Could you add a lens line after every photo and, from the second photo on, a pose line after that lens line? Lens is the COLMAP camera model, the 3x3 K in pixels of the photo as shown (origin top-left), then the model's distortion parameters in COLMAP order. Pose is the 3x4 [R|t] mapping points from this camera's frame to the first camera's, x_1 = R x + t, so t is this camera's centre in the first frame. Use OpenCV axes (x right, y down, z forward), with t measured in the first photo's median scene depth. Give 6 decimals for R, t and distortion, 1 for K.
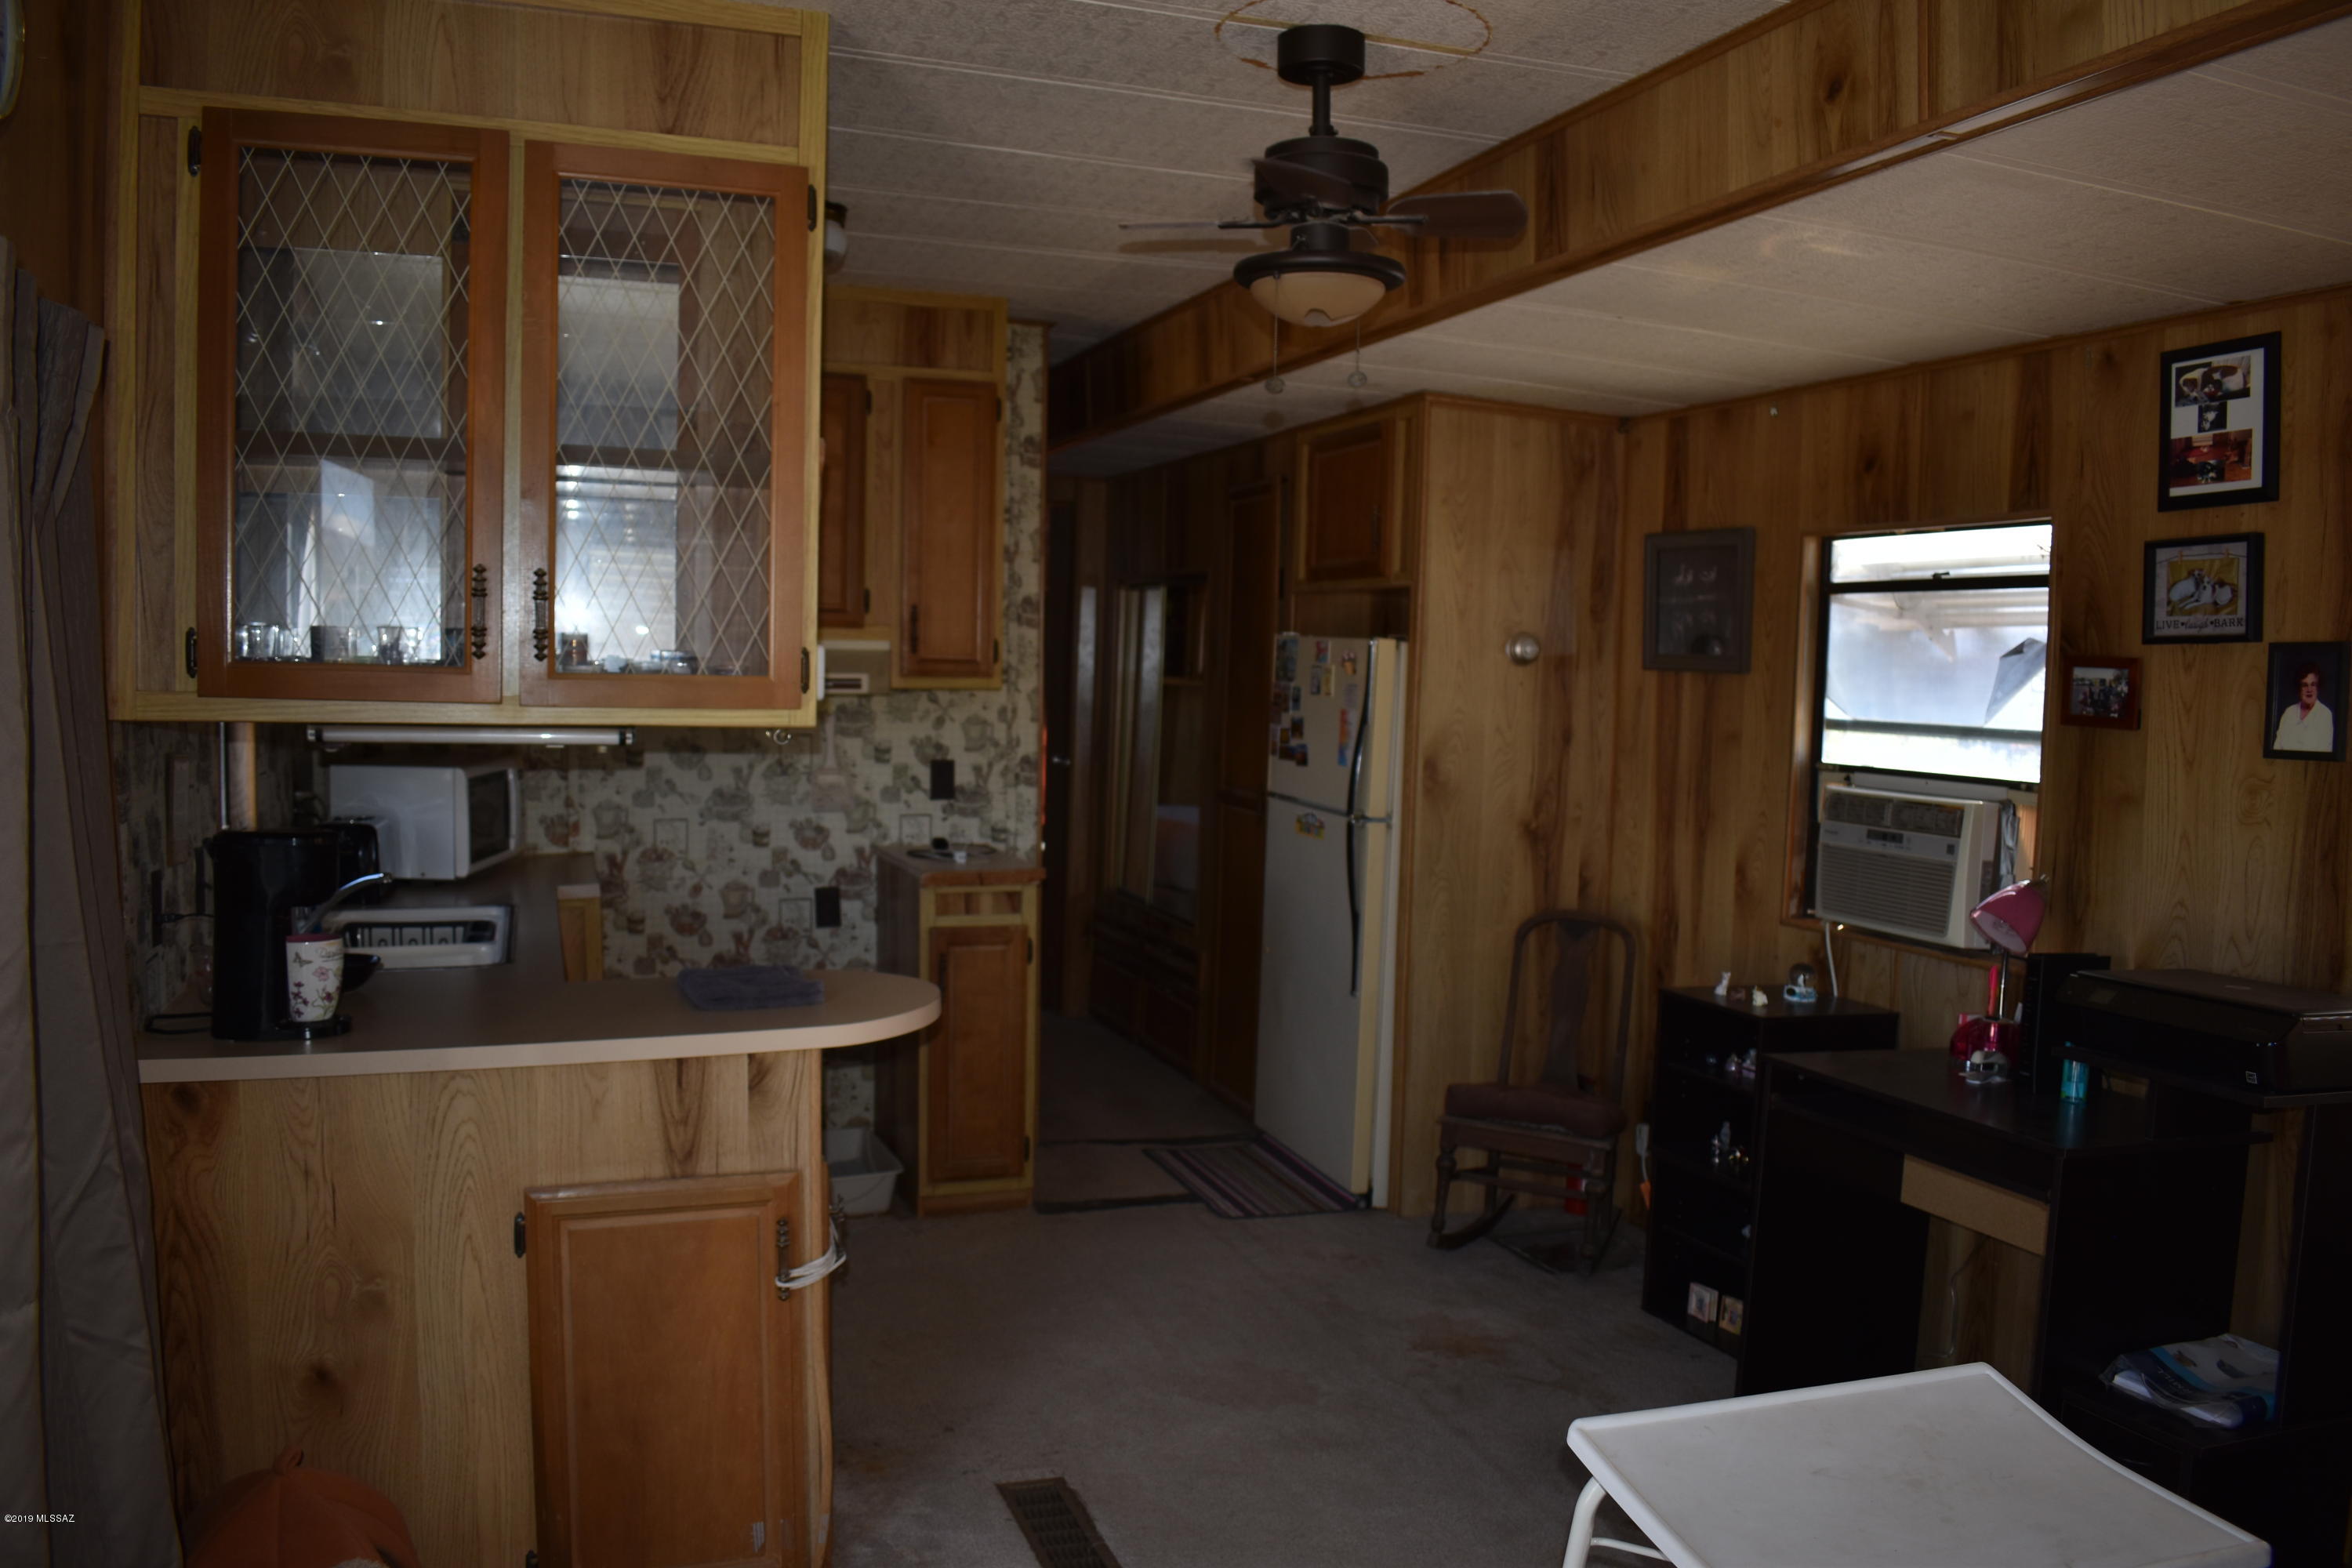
lens RADIAL K [[1869.0, 0, 1176.9], [0, 1869.0, 785.3], [0, 0, 1]] dist [-0.072903, -0.002483]
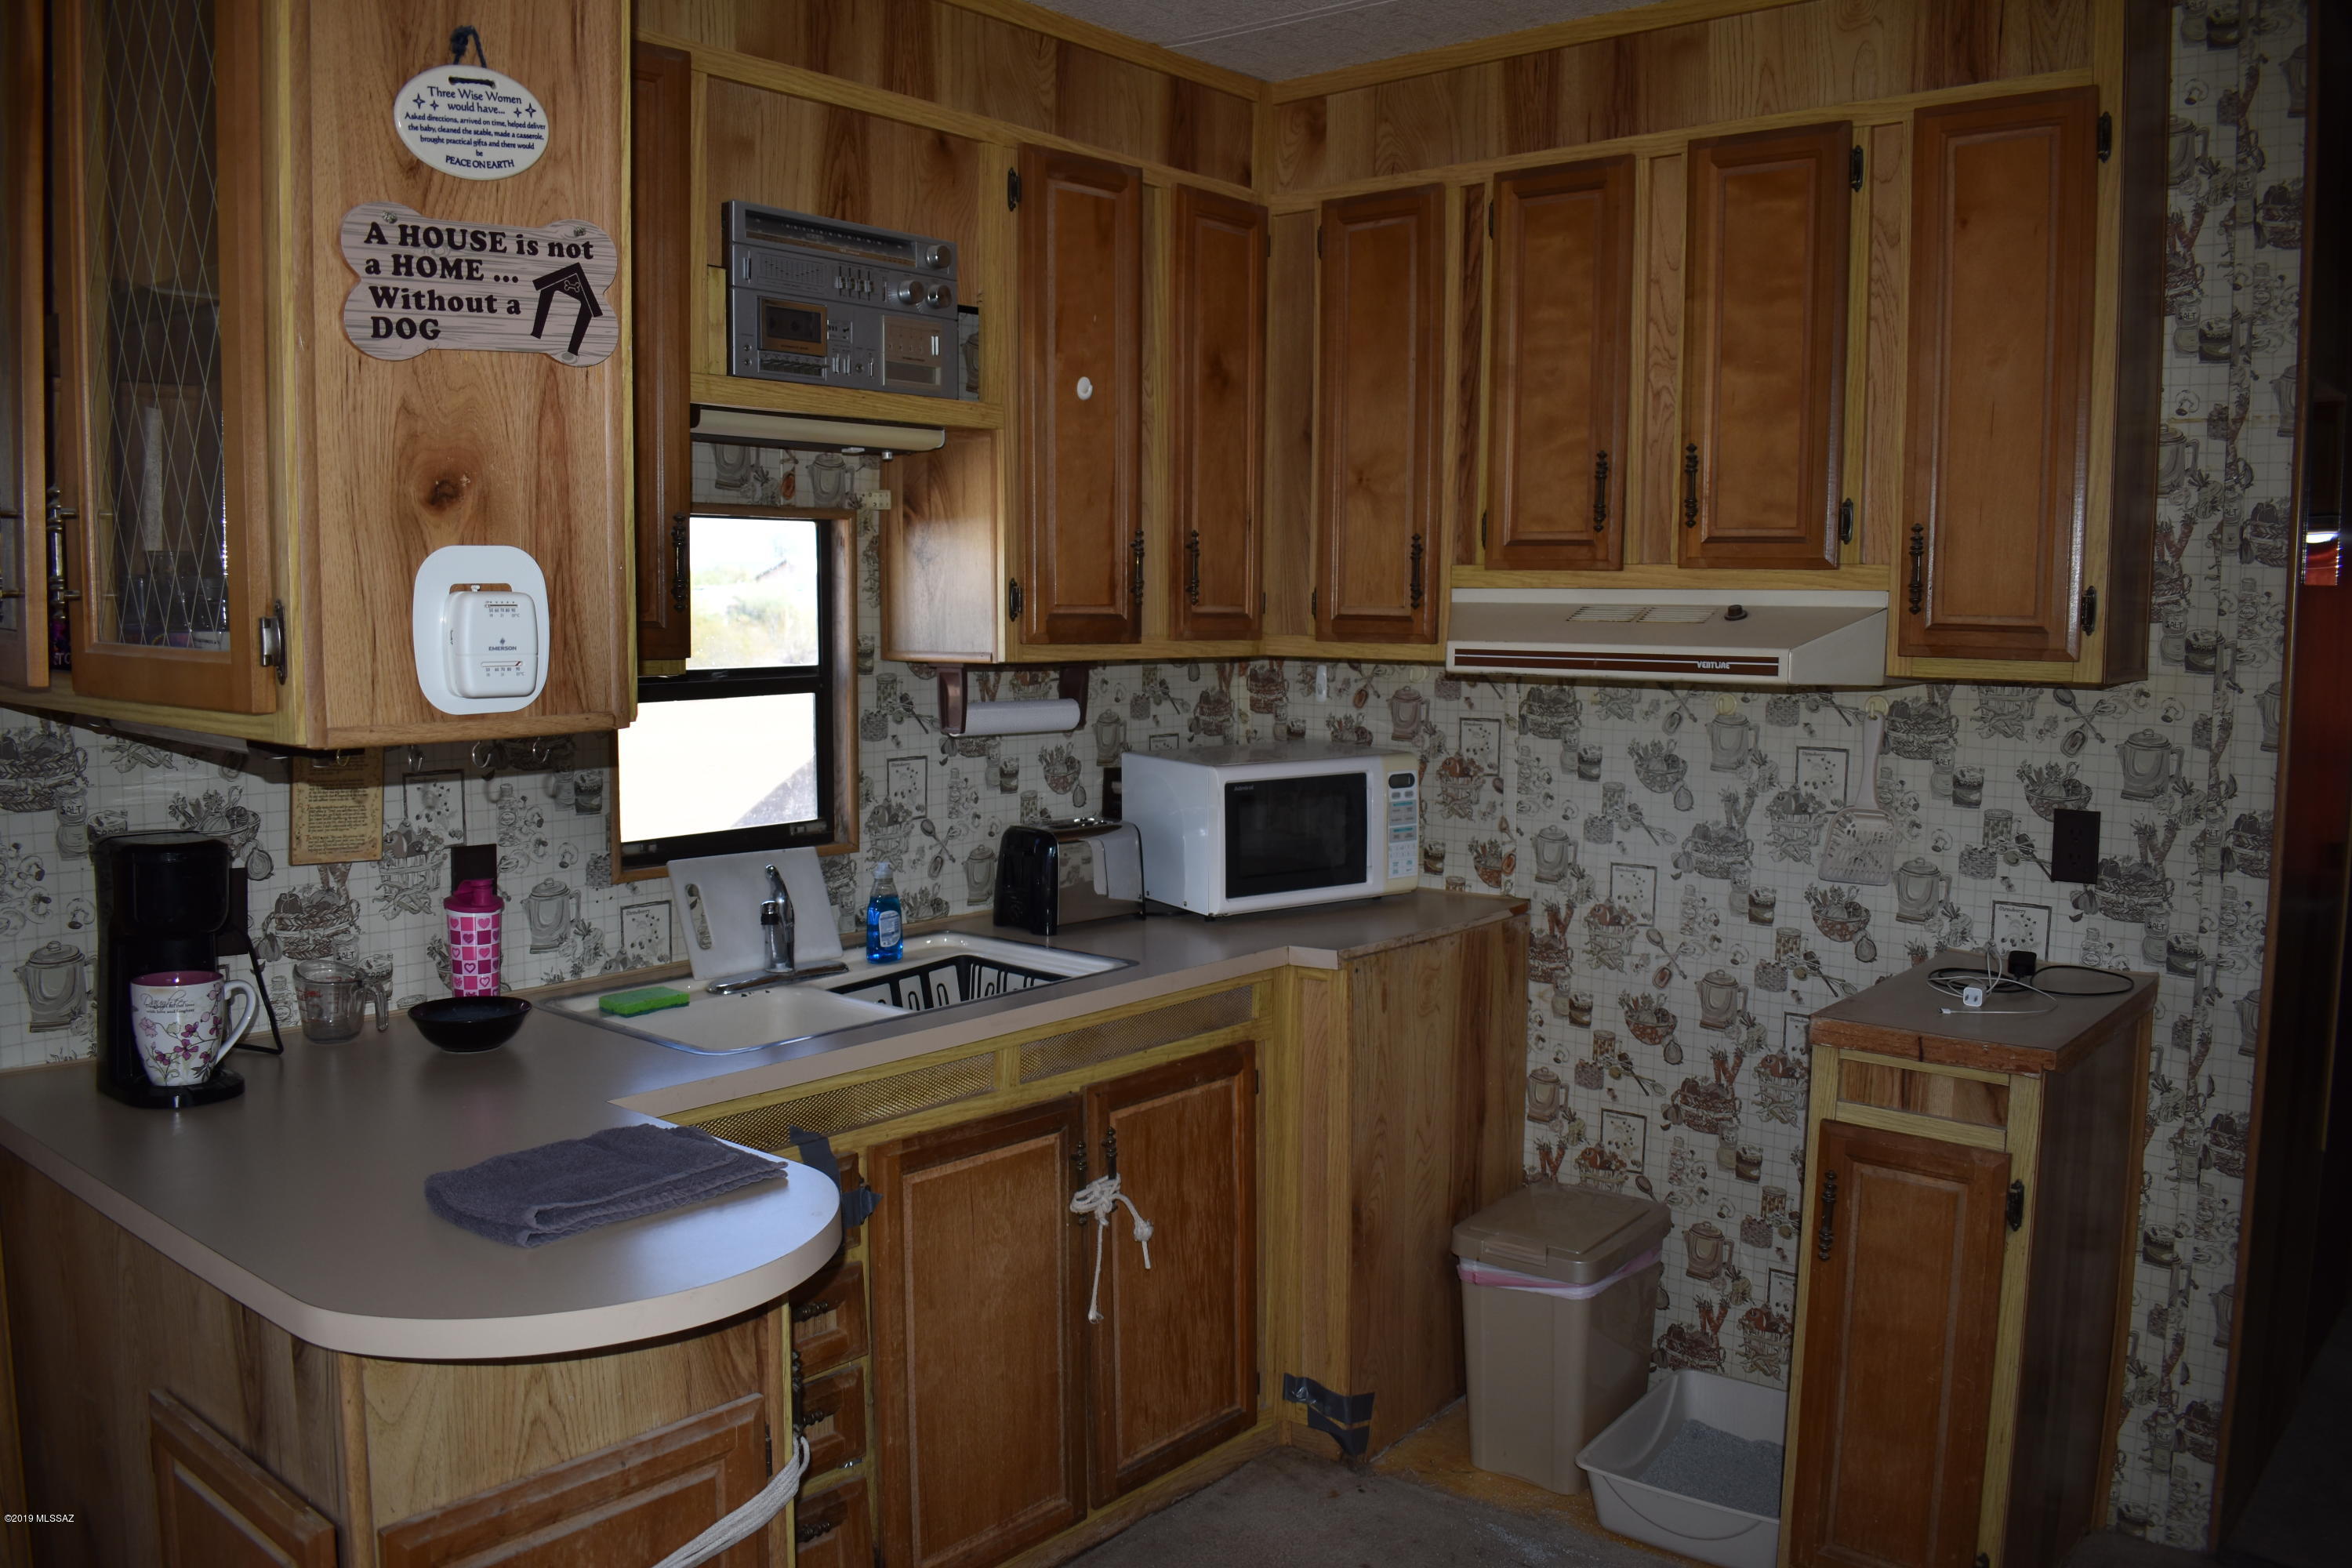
lens RADIAL K [[1869.0, 0, 1176.7], [0, 1869.0, 786.6], [0, 0, 1]] dist [-0.072903, -0.002483]
pose [[0.509921, 0.077046, -0.856764, 0.205477], [-0.057853, 0.996797, 0.055206, -0.035856], [0.858274, 0.021416, 0.512745, 0.509953]]
